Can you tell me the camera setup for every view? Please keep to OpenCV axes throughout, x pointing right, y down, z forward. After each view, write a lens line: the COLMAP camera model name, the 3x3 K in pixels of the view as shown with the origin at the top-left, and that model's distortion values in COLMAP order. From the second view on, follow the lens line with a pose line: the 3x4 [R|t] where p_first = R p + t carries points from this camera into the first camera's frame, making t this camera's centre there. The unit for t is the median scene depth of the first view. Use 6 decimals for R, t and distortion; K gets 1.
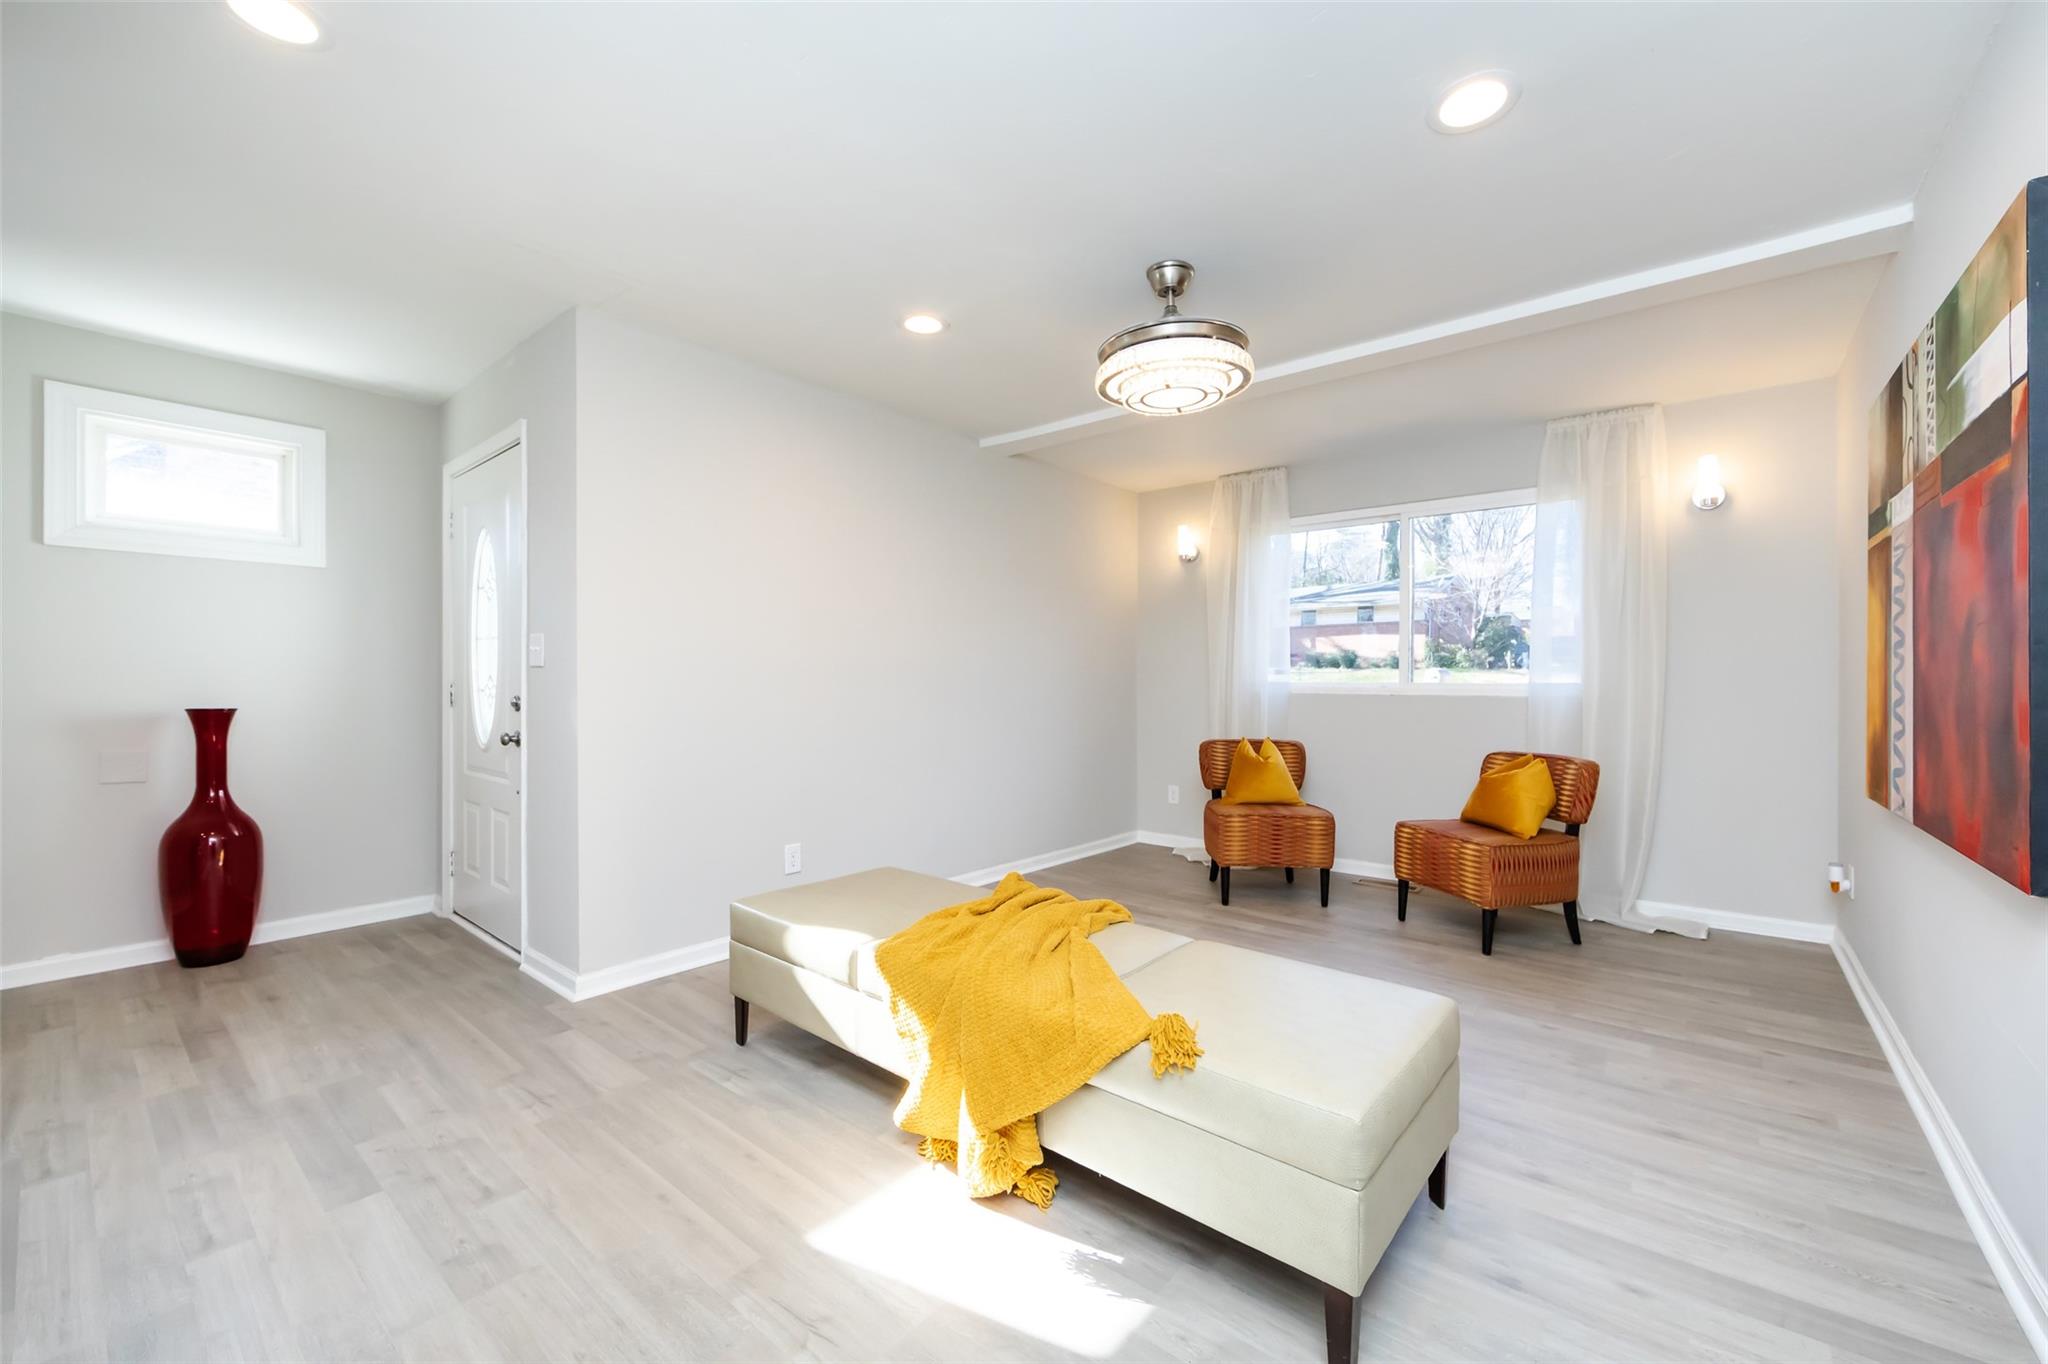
lens RADIAL K [[805.9, 0, 1026.4], [0, 805.9, 688.8], [0, 0, 1]] dist [-0.002152, -0.000239]
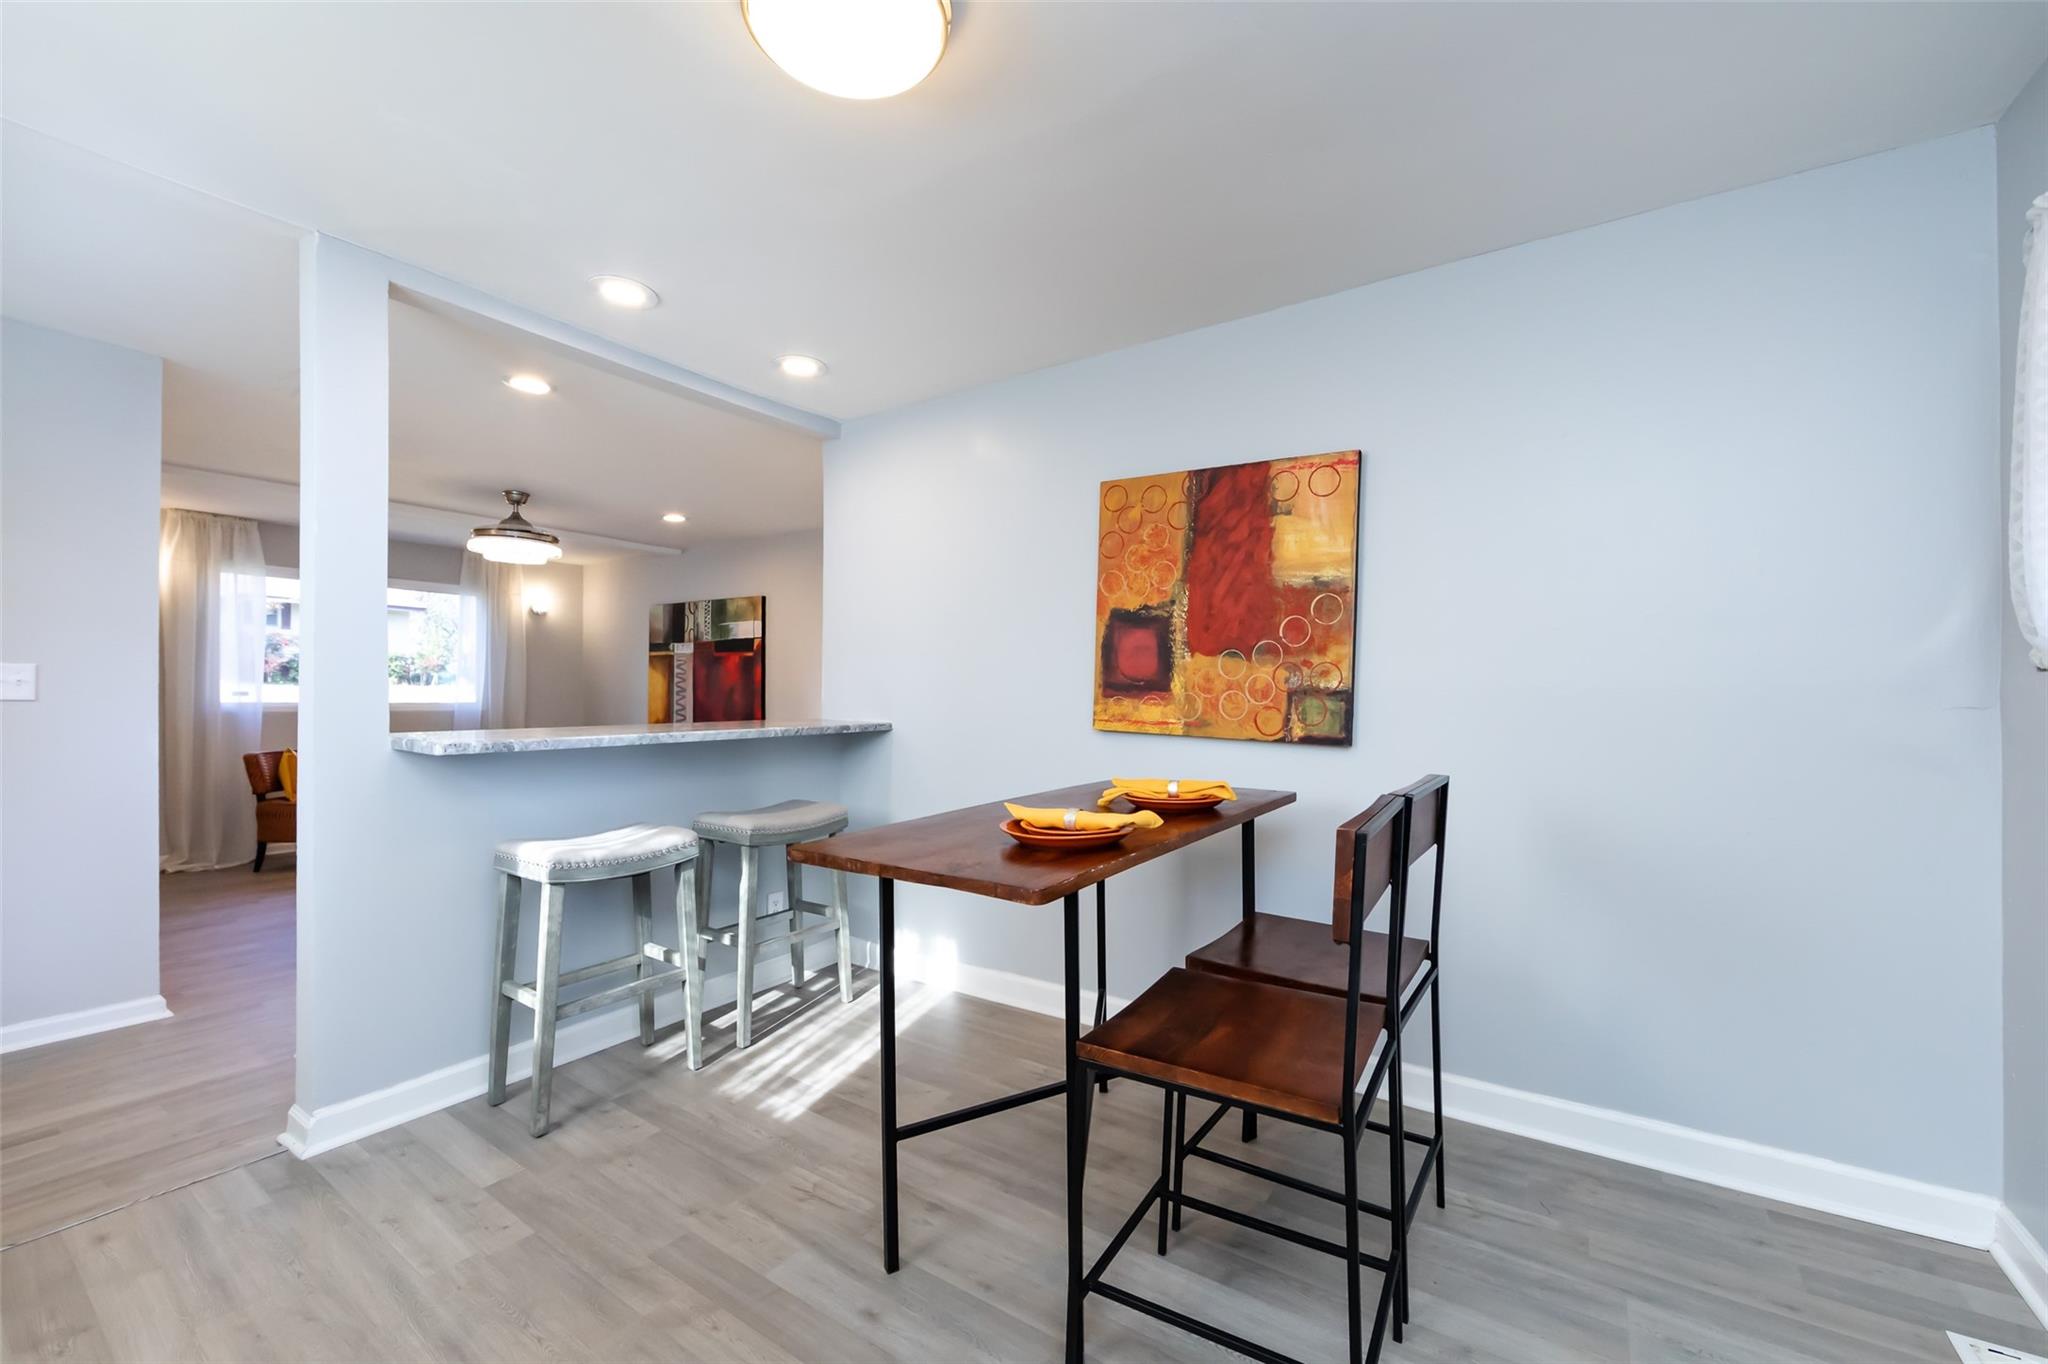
lens RADIAL K [[831.6, 0, 1013.7], [0, 831.6, 688.0], [0, 0, 1]] dist [0.000094, 0.000250]
pose [[-0.081758, 0.005856, 0.996635, -1.533280], [-0.000273, 0.999983, -0.005898, -0.033895], [-0.996652, -0.000754, -0.081755, -0.019873]]
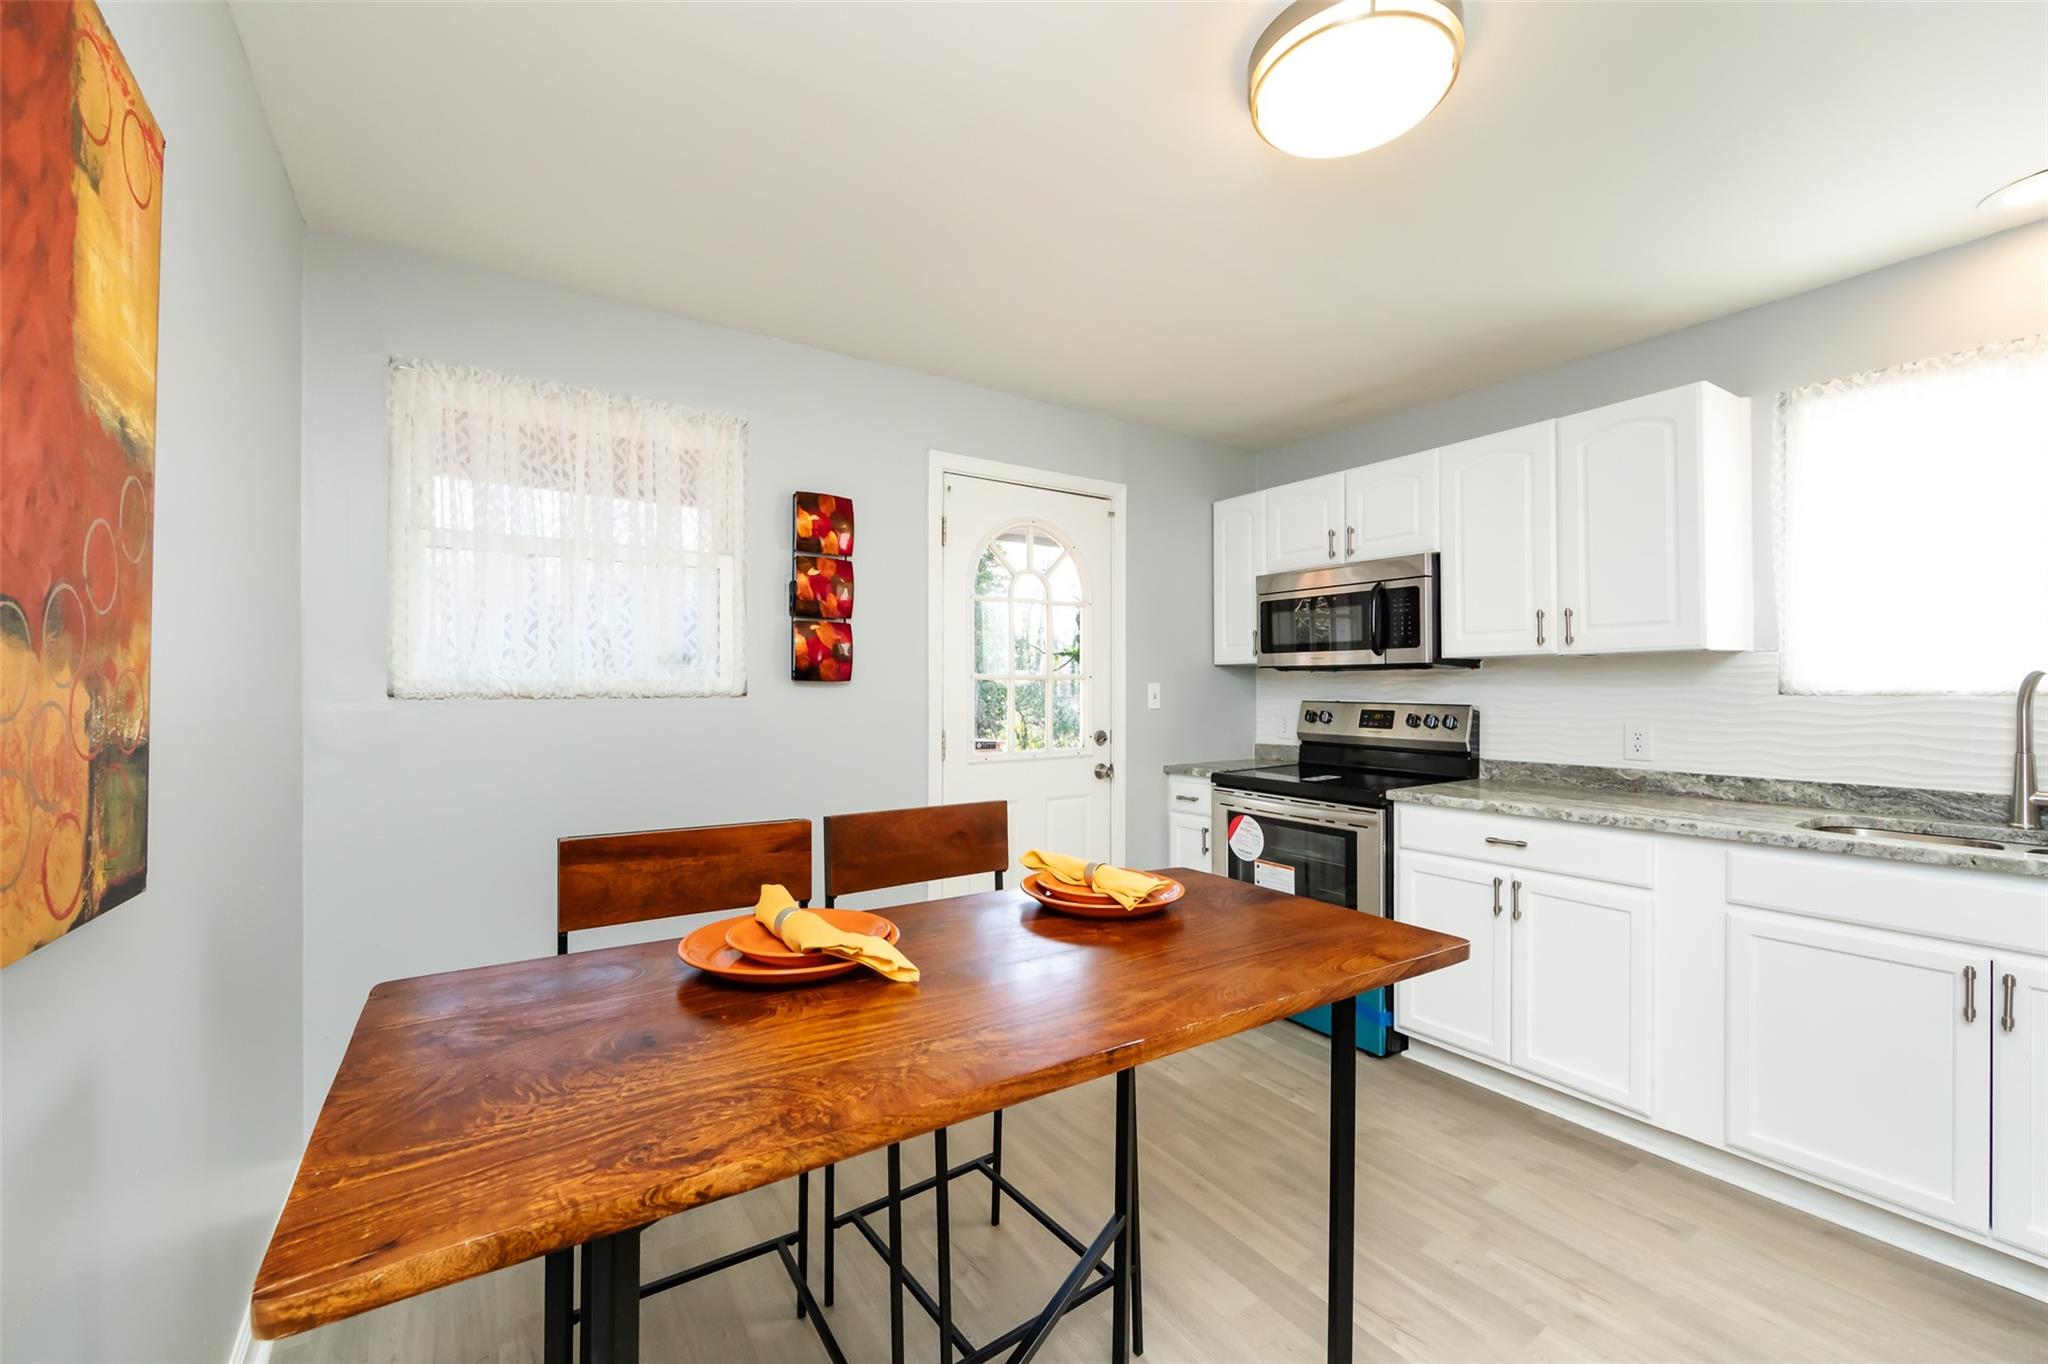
lens RADIAL K [[816.0, 0, 1027.5], [0, 816.0, 686.2], [0, 0, 1]] dist [-0.003204, -0.000260]
pose [[-0.279337, -0.002176, -0.960191, -0.611059], [0.000188, 0.999997, -0.002321, -0.056384], [0.960193, -0.000829, -0.279335, -0.015951]]
